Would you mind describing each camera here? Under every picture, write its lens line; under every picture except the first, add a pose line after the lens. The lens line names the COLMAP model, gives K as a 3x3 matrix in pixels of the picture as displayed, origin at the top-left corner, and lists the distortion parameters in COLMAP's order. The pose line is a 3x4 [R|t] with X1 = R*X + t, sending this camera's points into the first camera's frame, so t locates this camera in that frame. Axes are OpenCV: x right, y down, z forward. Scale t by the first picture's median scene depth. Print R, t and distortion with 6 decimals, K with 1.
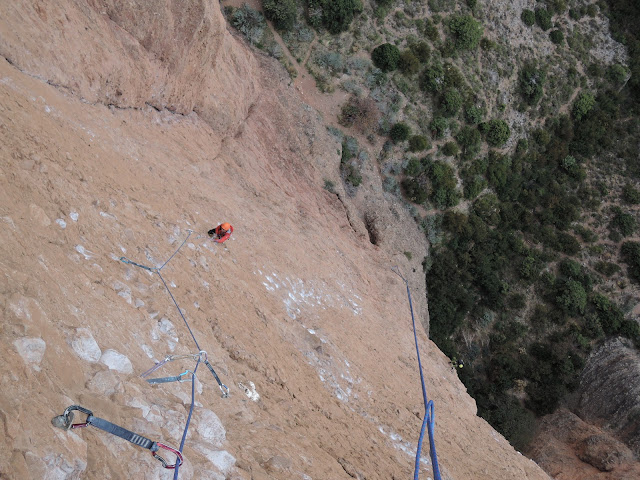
lens RADIAL K [[909.3, 0, 320.0], [0, 909.3, 240.0], [0, 0, 1]] dist [-0.078681, 0.109568]
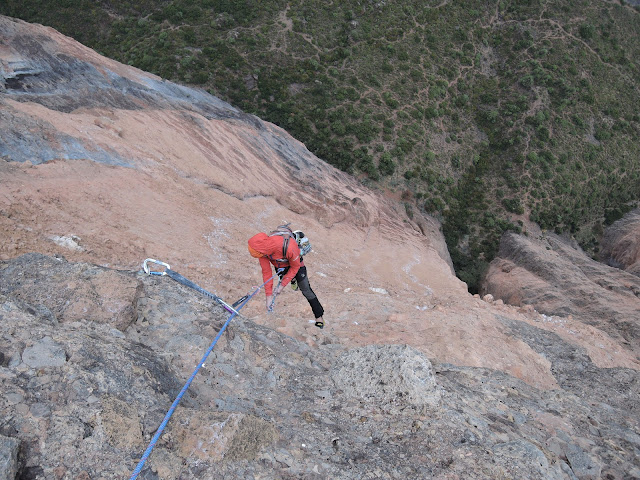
lens RADIAL K [[455.5, 0, 320.0], [0, 455.5, 240.0], [0, 0, 1]] dist [-0.022265, 0.007611]
pose [[0.921322, -0.329427, -0.206505, 0.039973], [0.341245, 0.939682, 0.023437, -0.123393], [0.186328, -0.092062, 0.978165, -0.688374]]
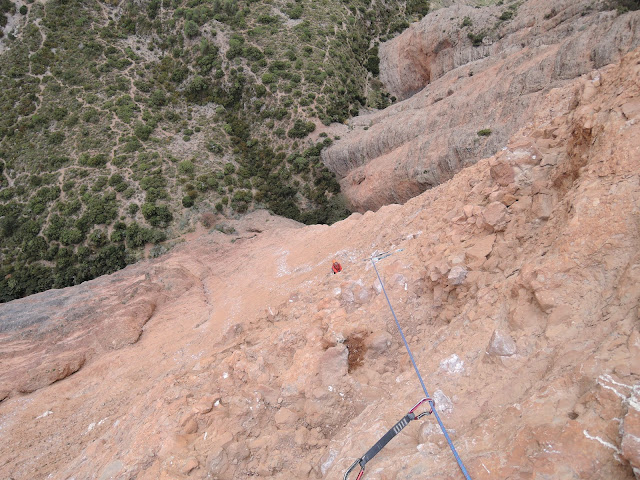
lens RADIAL K [[455.5, 0, 320.0], [0, 455.5, 240.0], [0, 0, 1]] dist [-0.022265, 0.007611]
pose [[0.302576, -0.950922, 0.064773, 0.003053], [0.933712, 0.309374, 0.180193, -0.053568], [-0.191388, 0.005957, 0.981496, -0.282123]]
